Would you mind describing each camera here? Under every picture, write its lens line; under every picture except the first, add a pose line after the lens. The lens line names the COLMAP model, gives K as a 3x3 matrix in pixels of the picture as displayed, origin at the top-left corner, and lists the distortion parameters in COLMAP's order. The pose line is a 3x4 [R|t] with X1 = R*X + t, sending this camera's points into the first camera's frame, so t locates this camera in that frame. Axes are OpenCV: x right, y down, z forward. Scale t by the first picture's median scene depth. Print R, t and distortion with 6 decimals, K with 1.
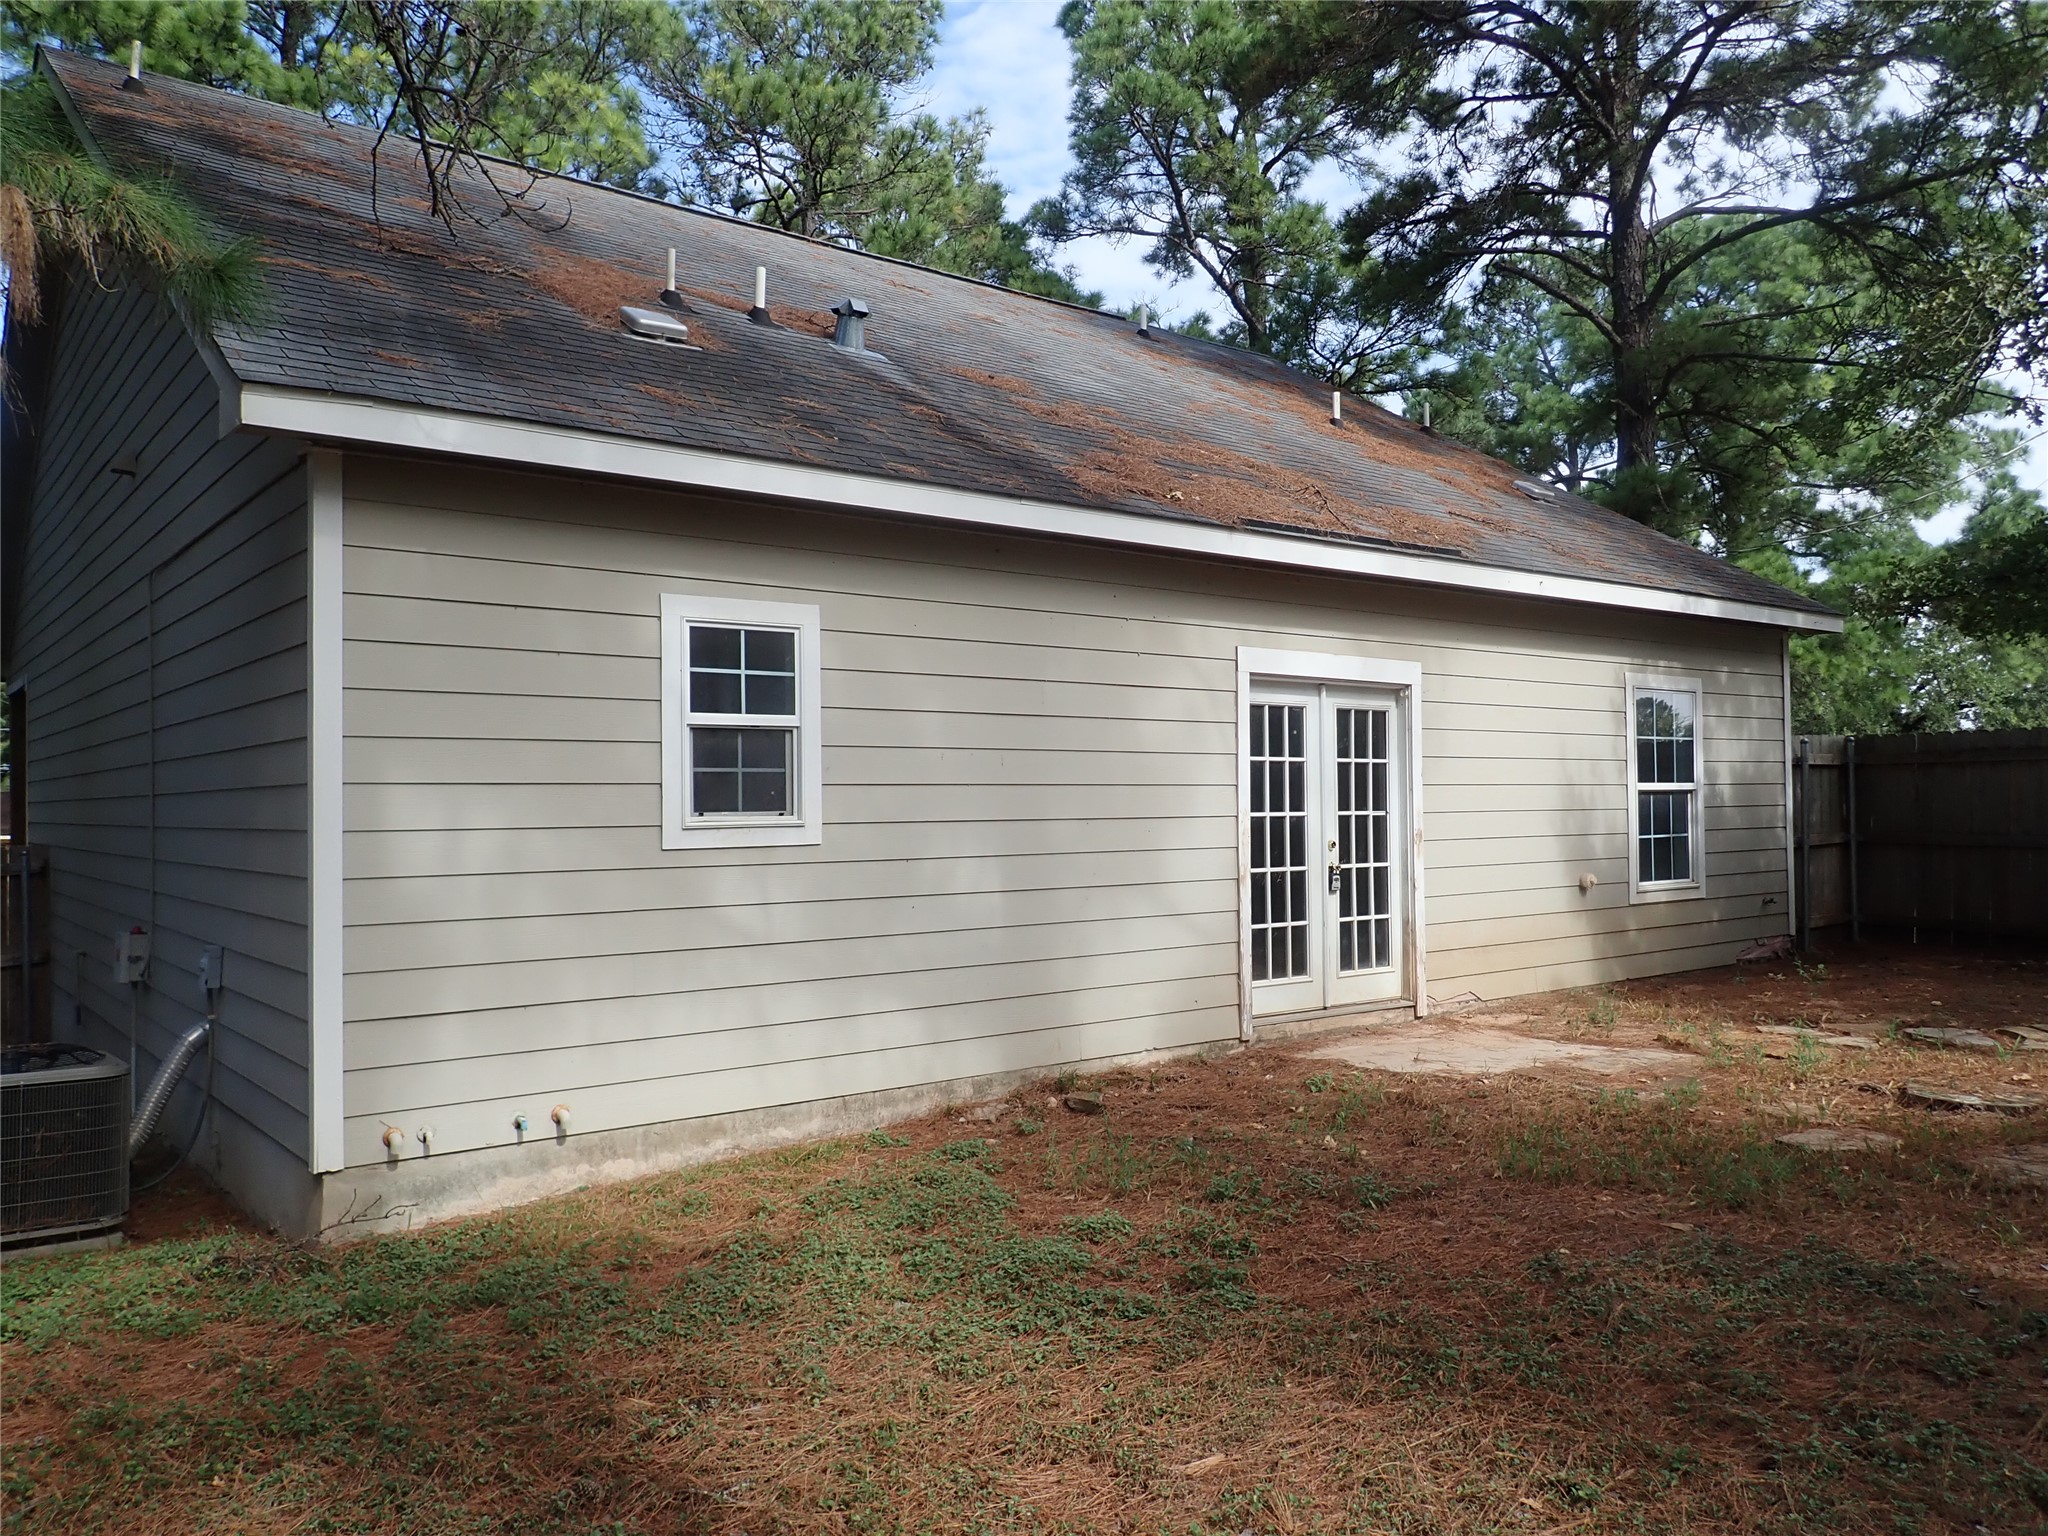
lens RADIAL K [[1519.7, 0, 1024.0], [0, 1519.7, 768.0], [0, 0, 1]] dist [-0.002194, -0.001272]
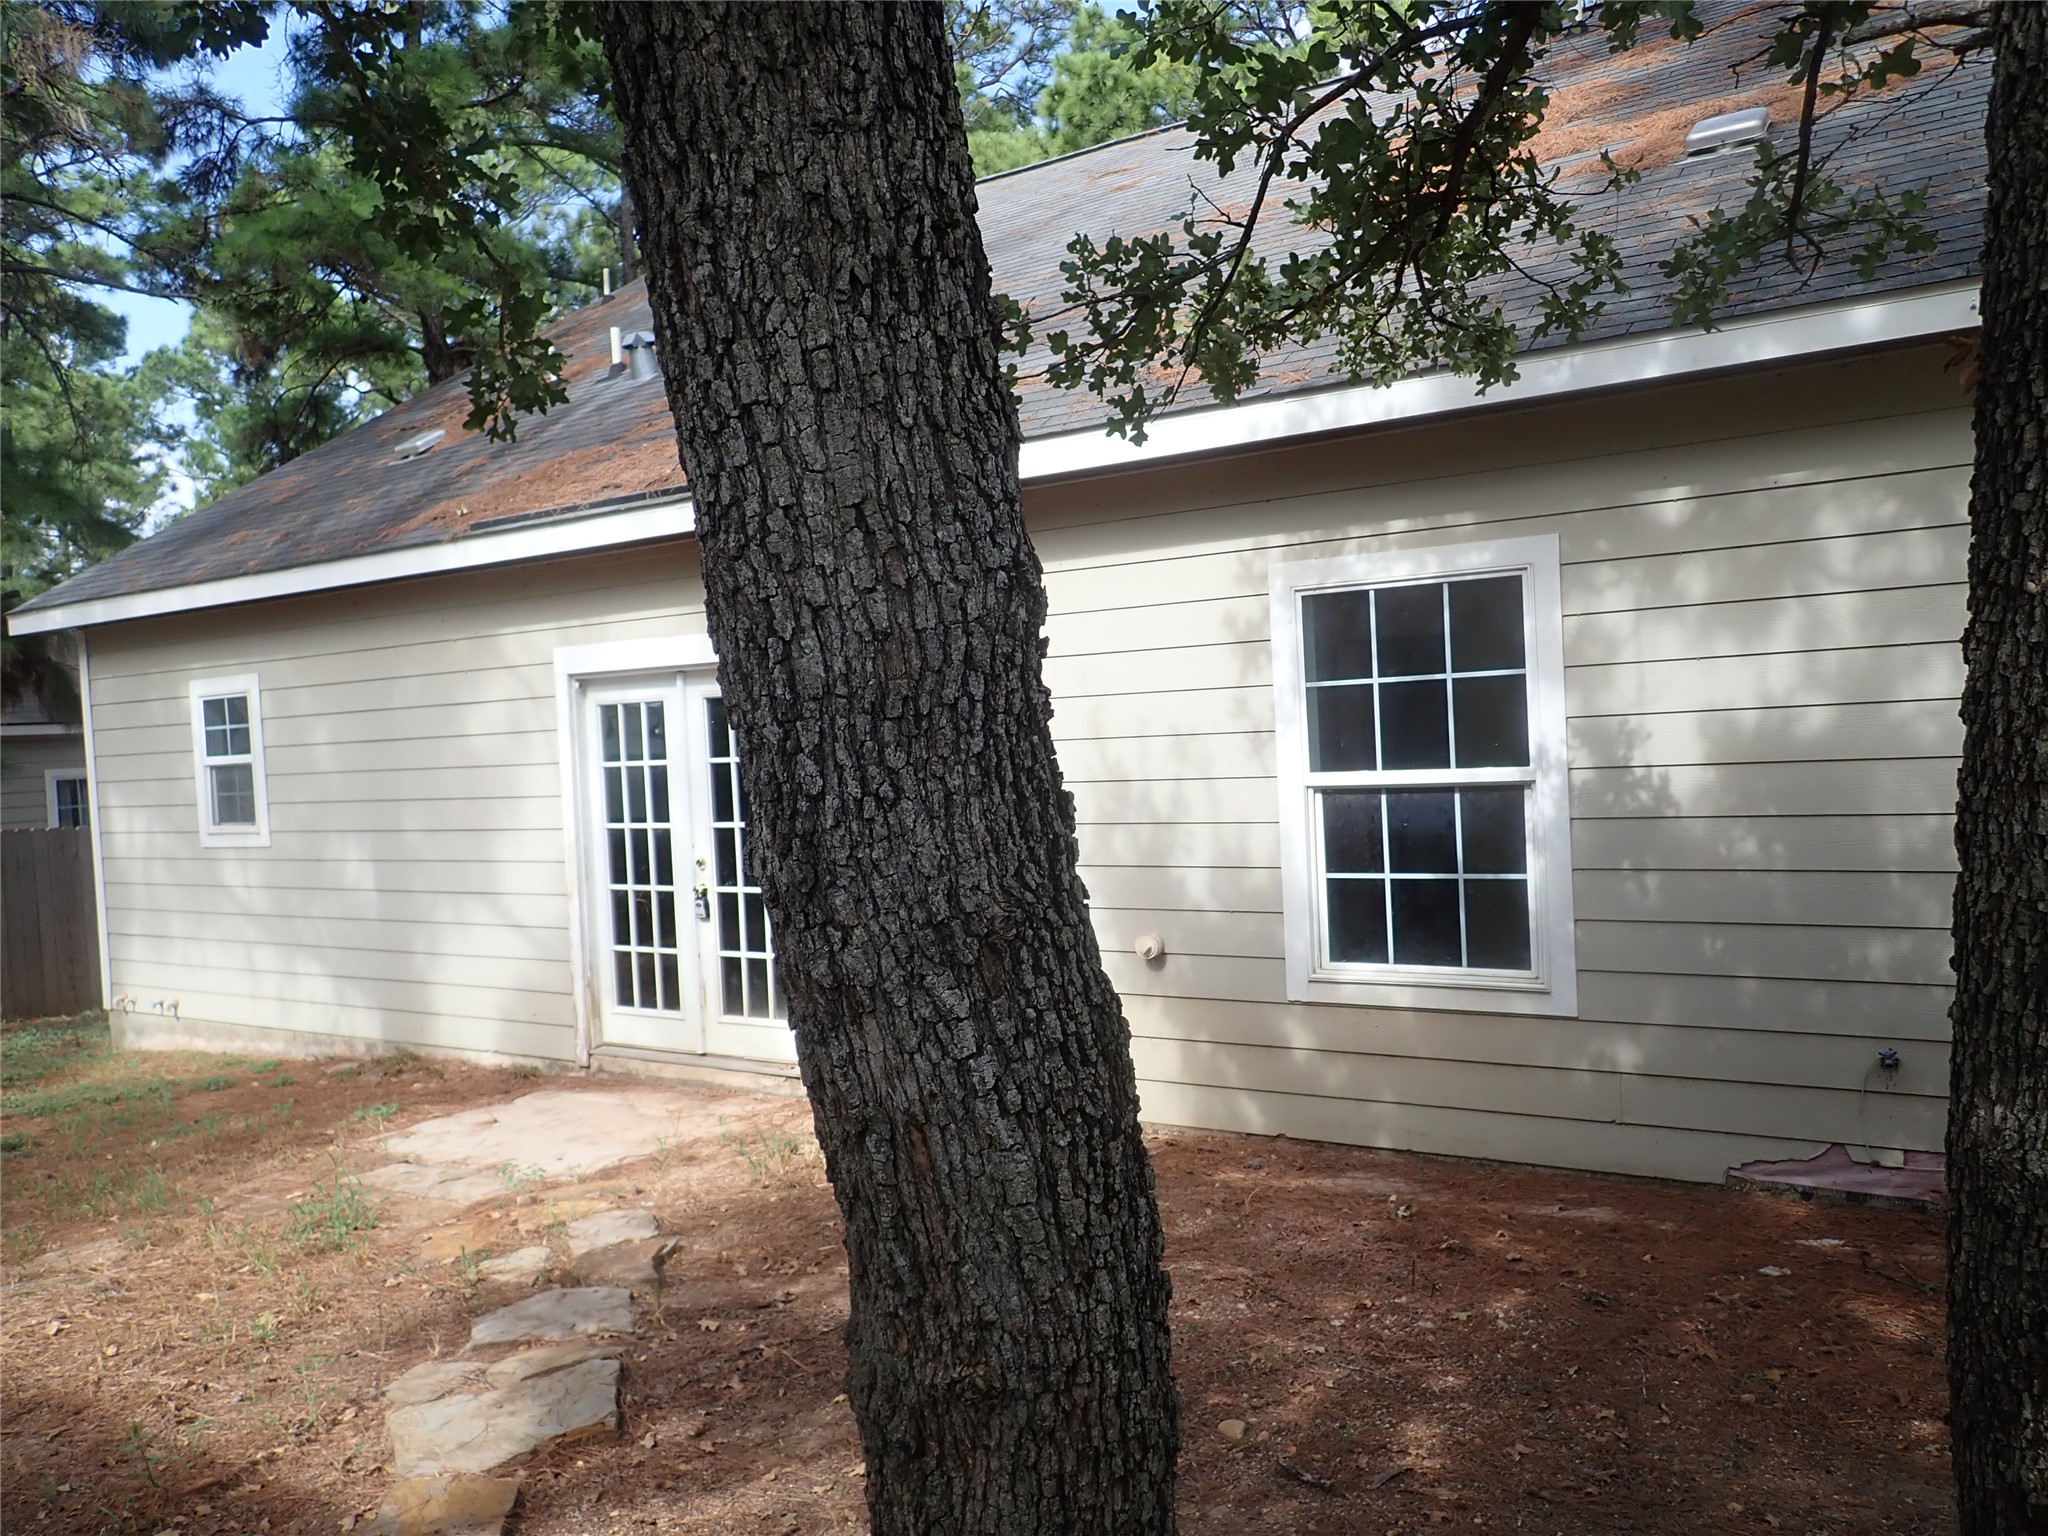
lens RADIAL K [[1479.1, 0, 1024.8], [0, 1479.1, 828.1], [0, 0, 1]] dist [0.002342, -0.000486]
pose [[0.343601, 0.028125, -0.938694, 1.088884], [0.044627, 0.997933, 0.046236, 0.001534], [0.938055, -0.057778, 0.341636, 0.941457]]
